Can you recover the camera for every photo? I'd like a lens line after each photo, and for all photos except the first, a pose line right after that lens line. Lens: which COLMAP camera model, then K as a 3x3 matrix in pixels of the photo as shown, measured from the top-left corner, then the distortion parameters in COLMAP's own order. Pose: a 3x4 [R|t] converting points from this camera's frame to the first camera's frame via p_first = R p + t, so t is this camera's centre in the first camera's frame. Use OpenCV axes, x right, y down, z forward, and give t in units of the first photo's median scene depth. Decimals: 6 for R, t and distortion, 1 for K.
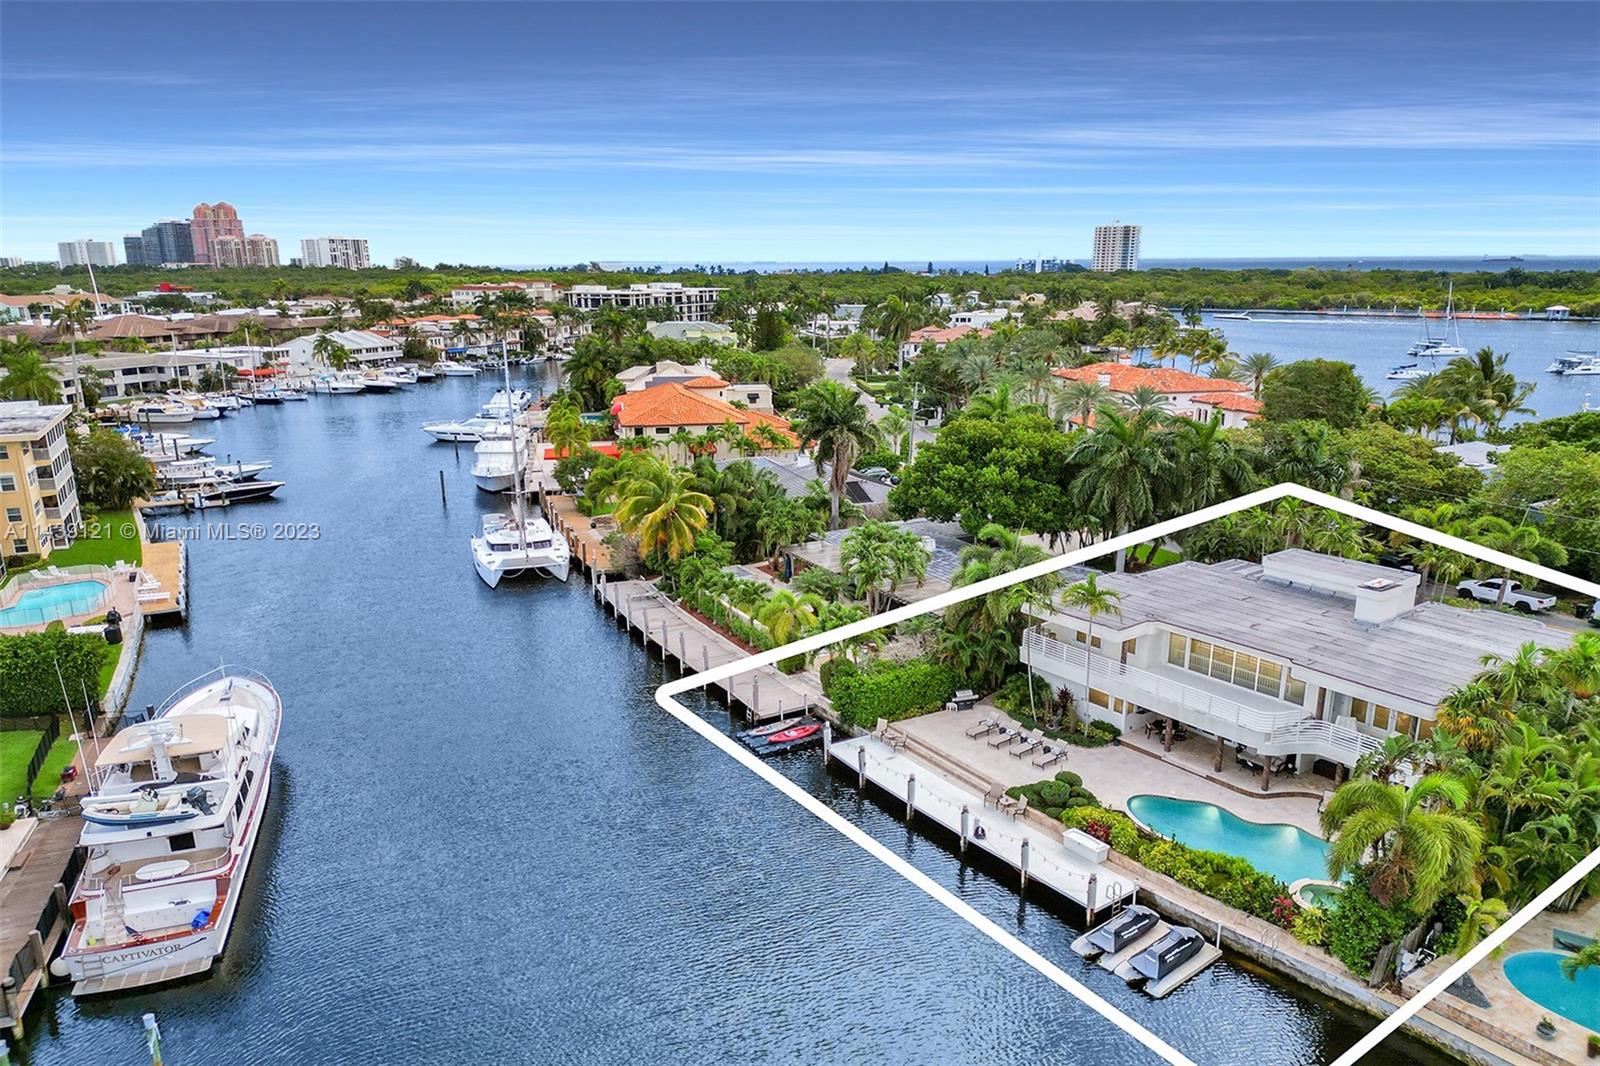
lens RADIAL K [[1113.7, 0, 794.1], [0, 1113.7, 589.7], [0, 0, 1]] dist [0.085411, -0.081592]
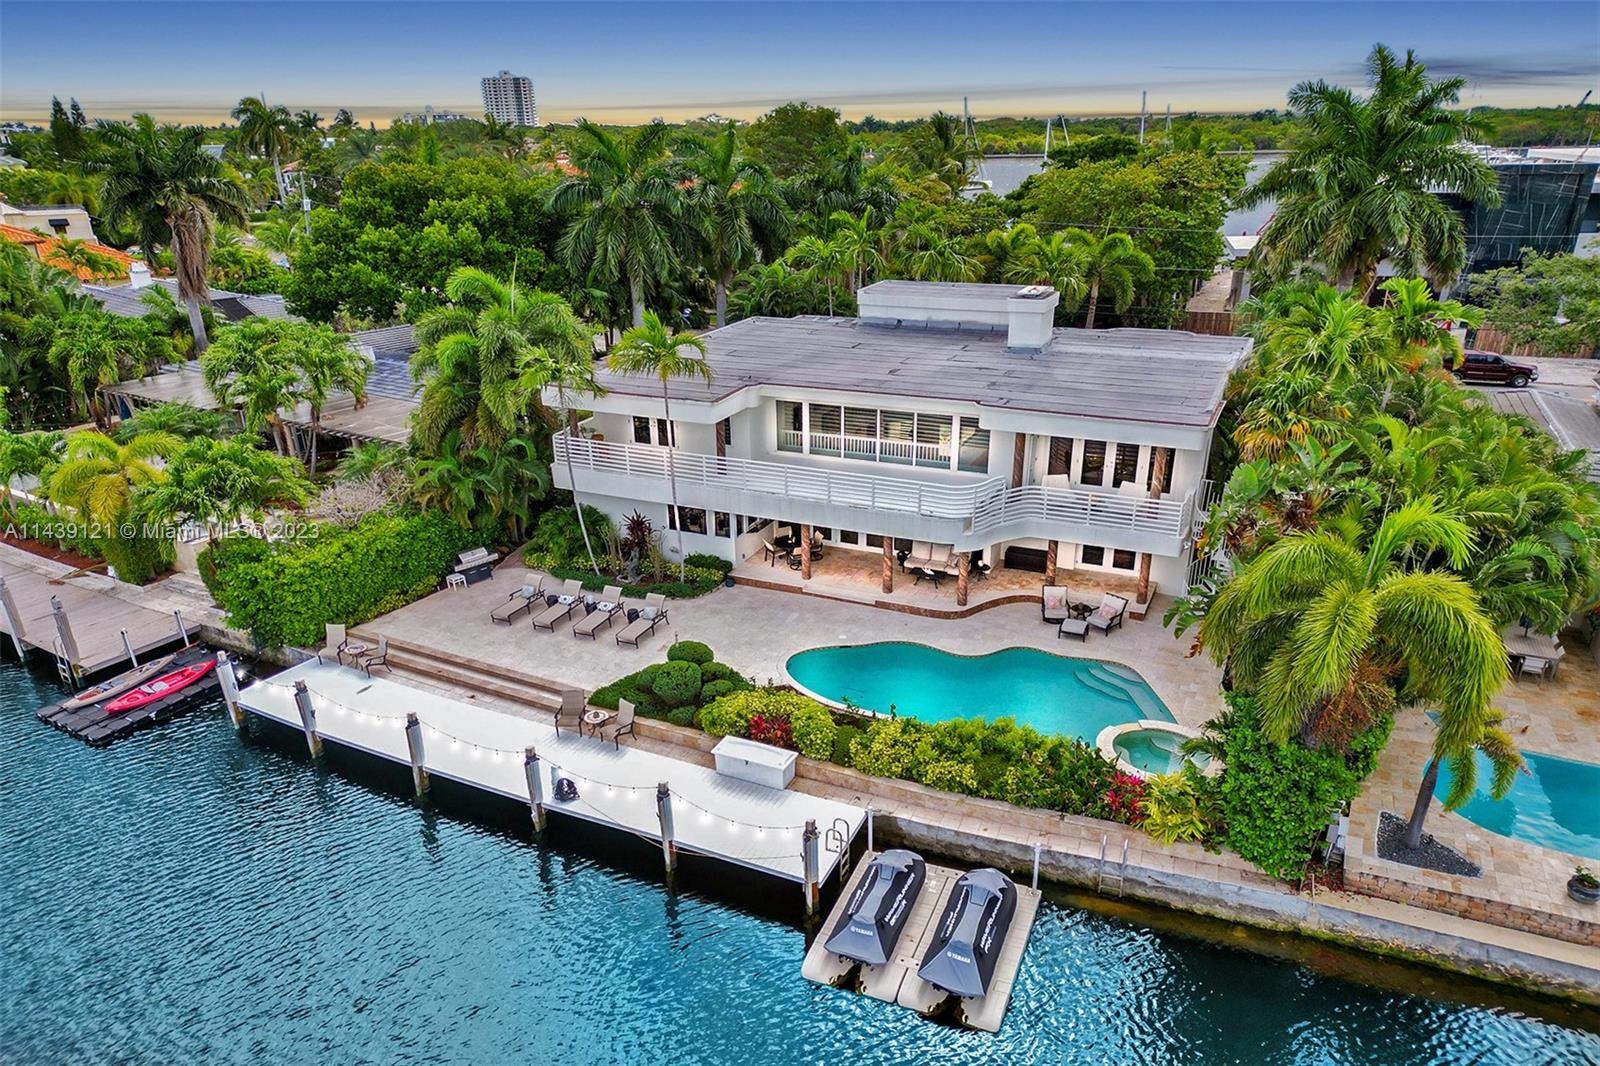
lens RADIAL K [[1075.6, 0, 800.4], [0, 1075.6, 596.4], [0, 0, 1]] dist [0.103131, -0.095586]
pose [[0.873806, -0.197109, 0.444535, 0.043250], [0.144085, 0.978061, 0.150455, 0.054272], [-0.464439, -0.067418, 0.883035, 0.415281]]
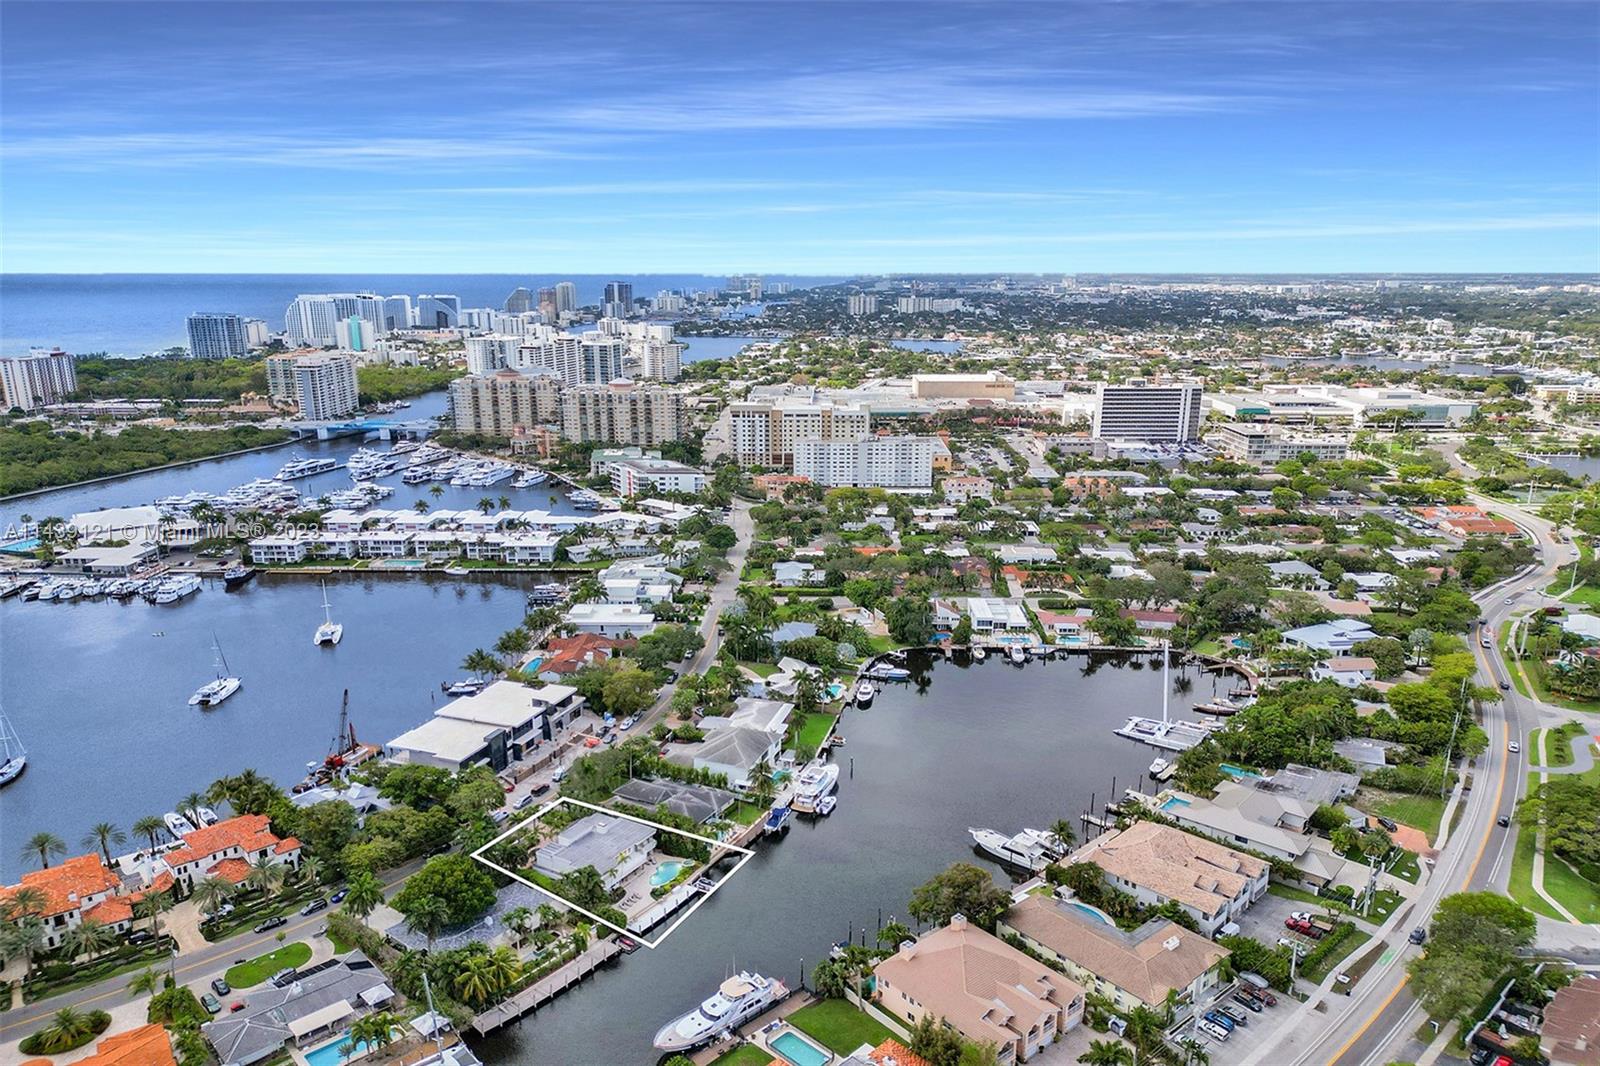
lens RADIAL K [[1113.7, 0, 794.1], [0, 1113.7, 589.7], [0, 0, 1]] dist [0.085411, -0.081592]
pose [[-0.398492, -0.252391, 0.881761, -2.989612], [0.256250, 0.892468, 0.371263, -1.994020], [-0.880648, 0.373896, -0.290966, 1.173175]]
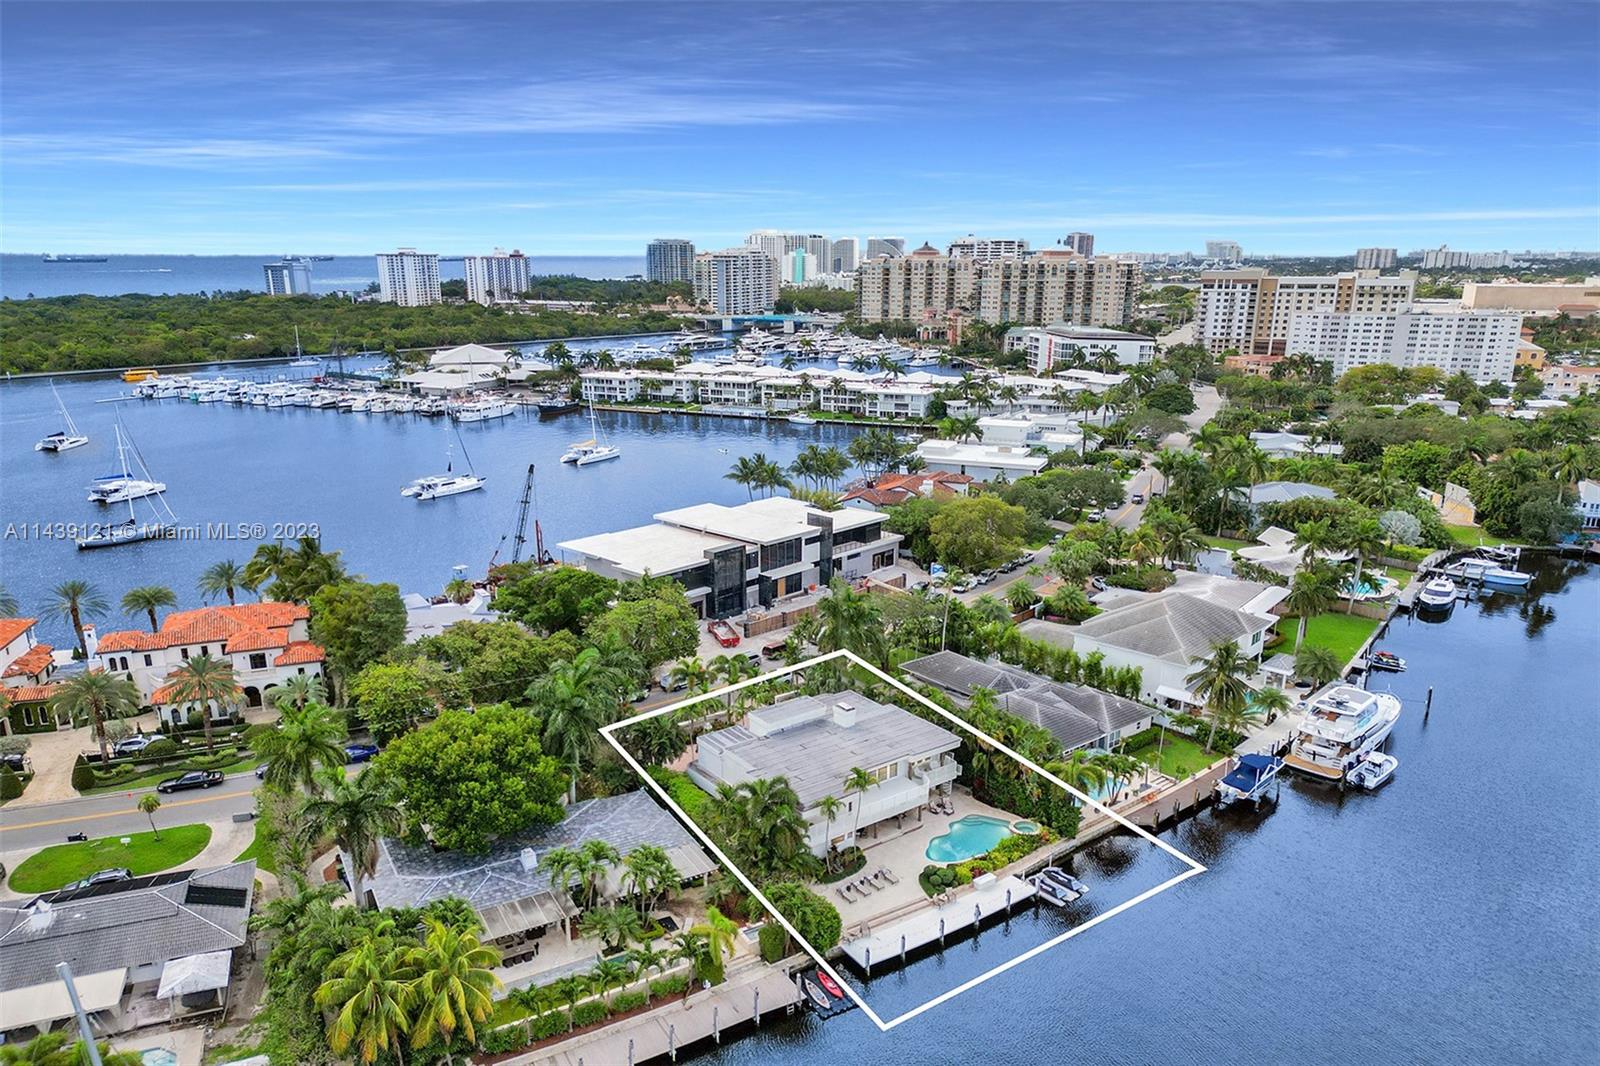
lens RADIAL K [[1113.7, 0, 794.1], [0, 1113.7, 589.7], [0, 0, 1]] dist [0.085411, -0.081592]
pose [[-0.018302, -0.282828, 0.958996, -1.154416], [0.276543, 0.920306, 0.276695, -0.685724], [-0.960827, 0.270268, 0.061370, 0.852420]]
